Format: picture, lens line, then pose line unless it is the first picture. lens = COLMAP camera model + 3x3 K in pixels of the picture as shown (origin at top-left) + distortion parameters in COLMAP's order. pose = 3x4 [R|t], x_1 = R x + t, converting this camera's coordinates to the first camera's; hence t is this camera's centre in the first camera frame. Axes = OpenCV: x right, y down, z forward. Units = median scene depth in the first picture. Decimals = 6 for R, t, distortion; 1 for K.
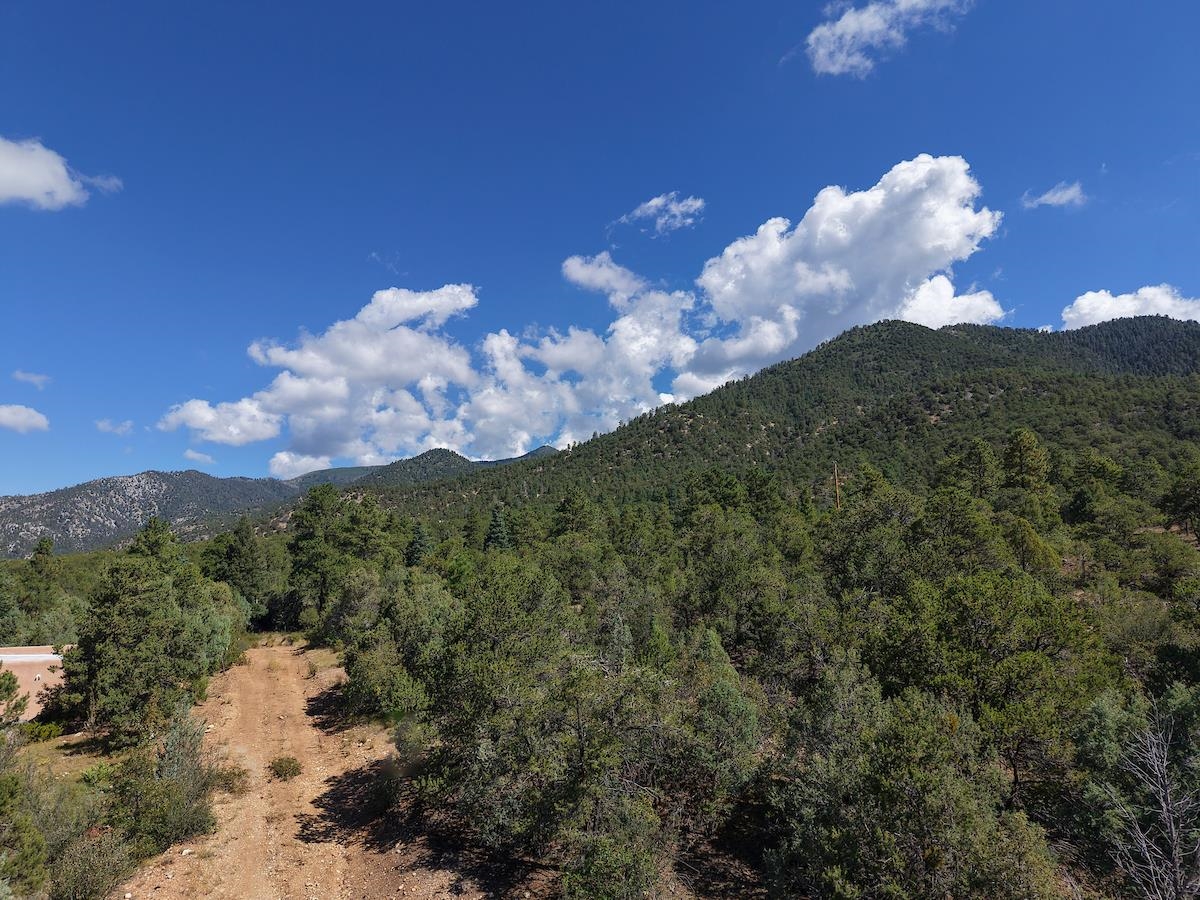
lens RADIAL K [[795.0, 0, 600.0], [0, 795.0, 450.0], [0, 0, 1]] dist [0.041085, -0.042135]
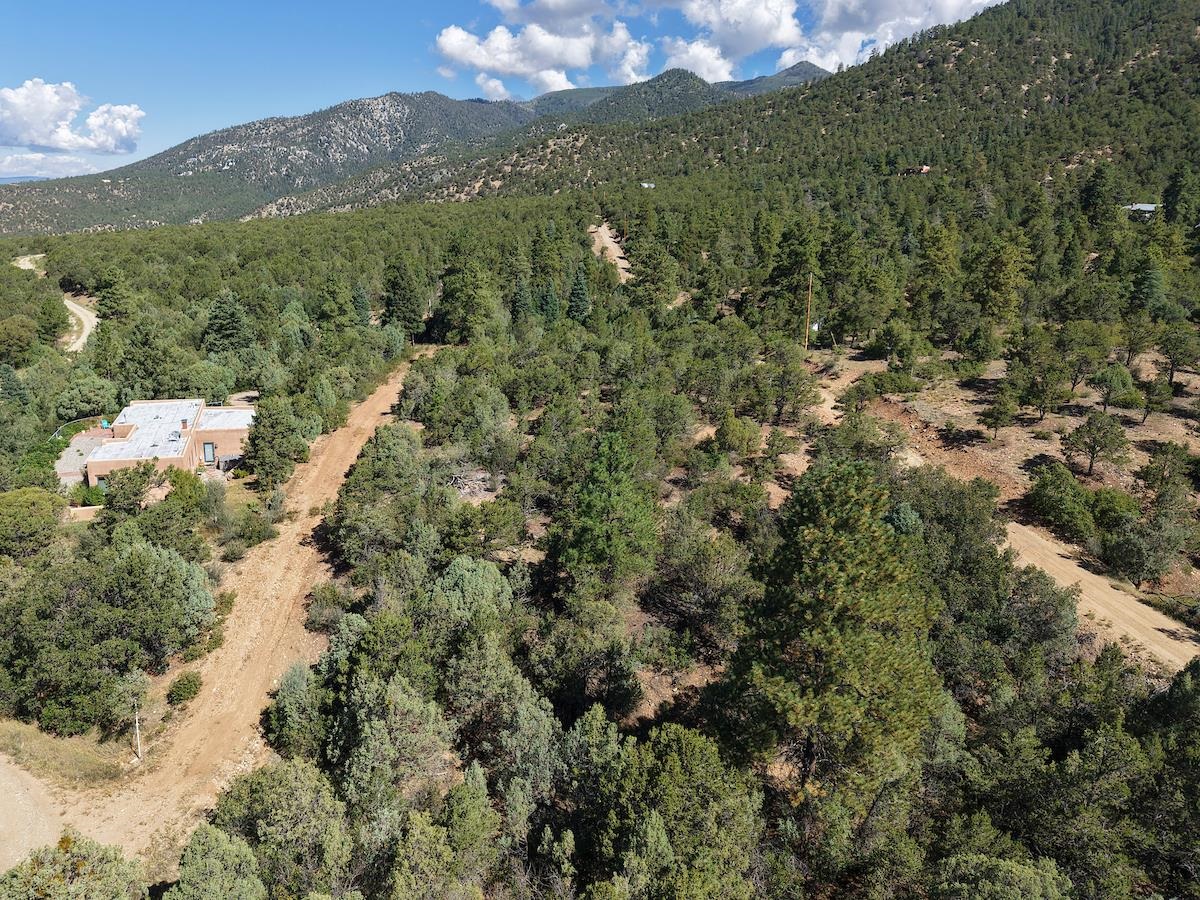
lens RADIAL K [[836.3, 0, 608.9], [0, 836.3, 448.1], [0, 0, 1]] dist [0.028202, -0.027181]
pose [[0.960588, 0.116178, -0.252534, 0.395529], [-0.000594, 0.909329, 0.416077, -0.307079], [0.277975, -0.399529, 0.873560, -0.342061]]
